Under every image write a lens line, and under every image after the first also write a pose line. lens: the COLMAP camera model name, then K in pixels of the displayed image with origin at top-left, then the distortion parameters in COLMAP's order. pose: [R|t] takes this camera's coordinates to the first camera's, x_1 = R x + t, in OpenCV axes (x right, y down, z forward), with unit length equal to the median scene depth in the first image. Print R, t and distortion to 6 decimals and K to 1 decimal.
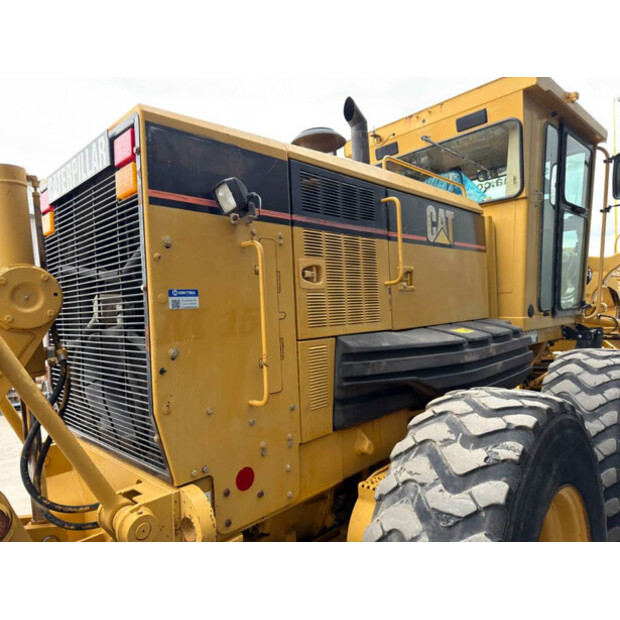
lens RADIAL K [[439.9, 0, 312.1], [0, 439.9, 313.0], [0, 0, 1]] dist [0.057891, -0.059925]
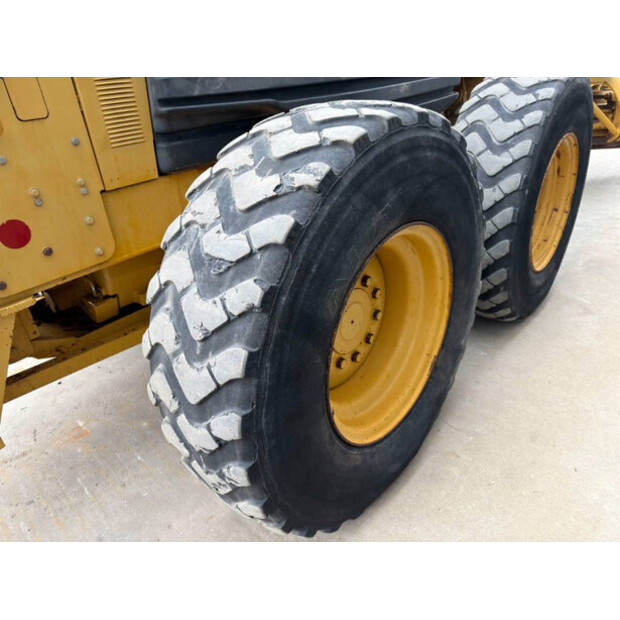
lens RADIAL K [[429.7, 0, 310.0], [0, 429.7, 318.7], [0, 0, 1]] dist [0.002542, -0.034448]
pose [[0.998958, -0.045083, 0.007046, 0.369779], [0.035584, 0.866334, 0.498195, 0.142796], [-0.028564, -0.497426, 0.867036, 0.241841]]
